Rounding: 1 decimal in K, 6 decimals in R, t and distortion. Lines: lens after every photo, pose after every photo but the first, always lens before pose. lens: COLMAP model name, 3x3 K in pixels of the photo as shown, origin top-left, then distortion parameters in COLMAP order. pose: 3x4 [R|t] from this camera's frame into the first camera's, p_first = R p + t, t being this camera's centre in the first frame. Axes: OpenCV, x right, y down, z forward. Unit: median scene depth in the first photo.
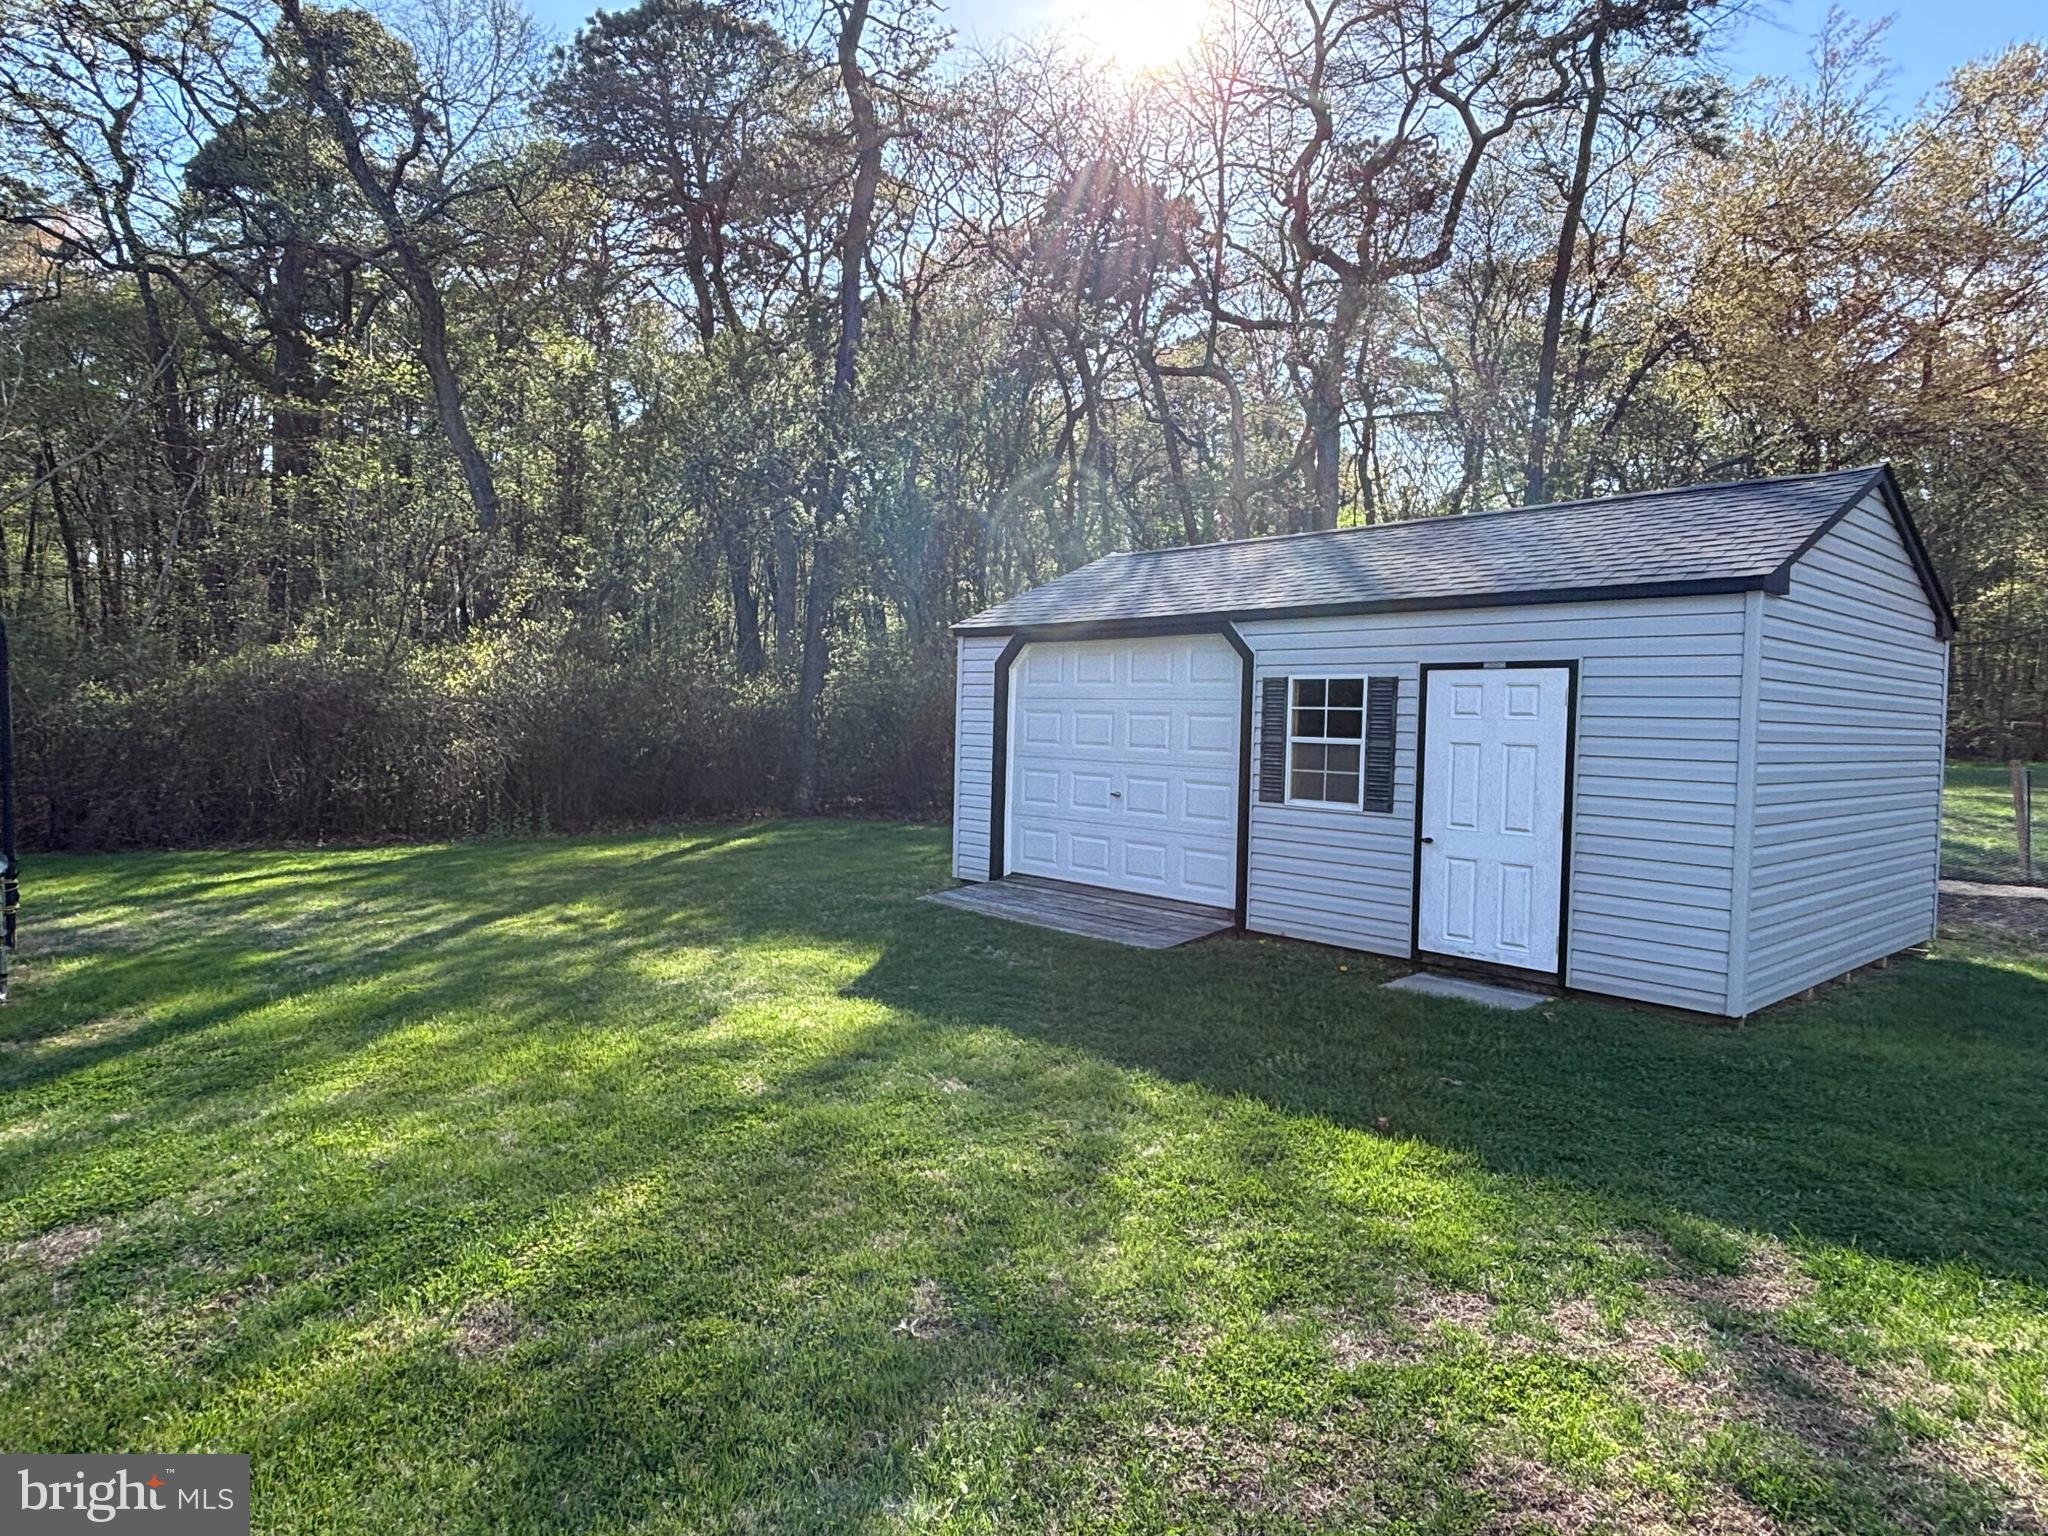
lens RADIAL K [[1212.6, 0, 1027.1], [0, 1212.6, 761.9], [0, 0, 1]] dist [0.006478, 0.001625]
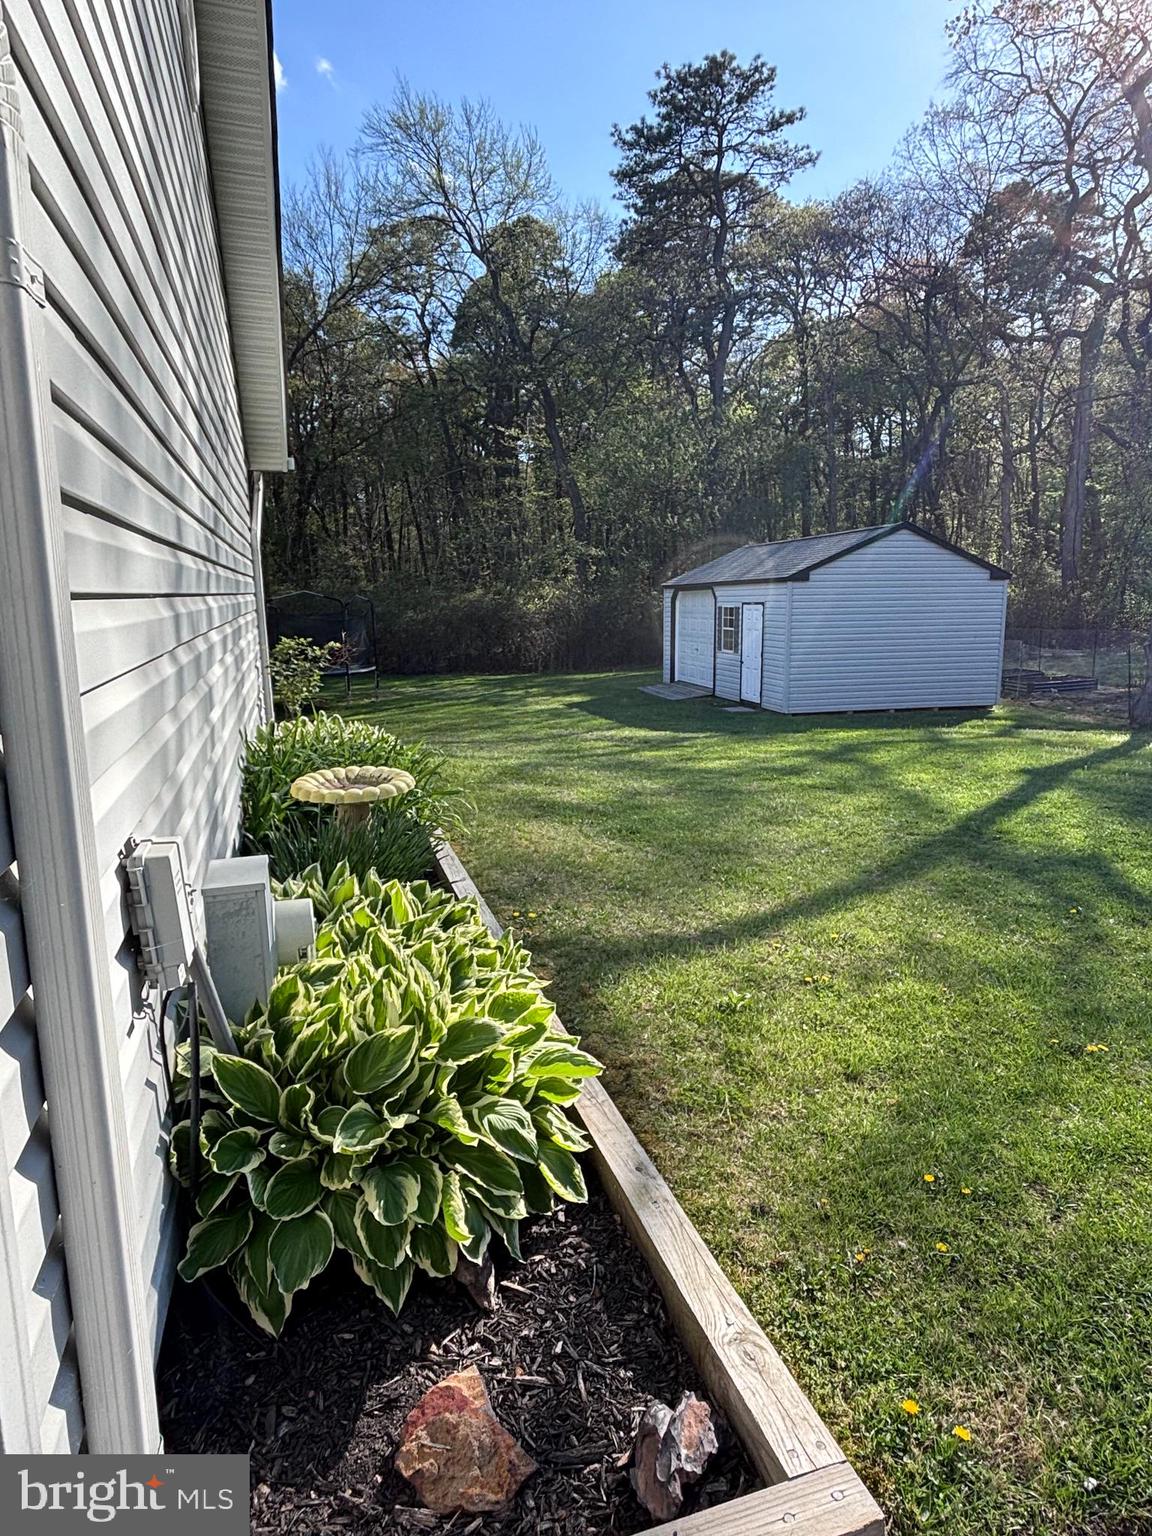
lens RADIAL K [[909.4, 0, 575.2], [0, 909.4, 766.5], [0, 0, 1]] dist [0.006478, 0.001625]
pose [[0.872207, 0.049227, -0.486654, 0.569424], [0.021359, 0.990141, 0.138436, -0.000490], [0.488671, -0.131139, 0.862556, -0.618174]]
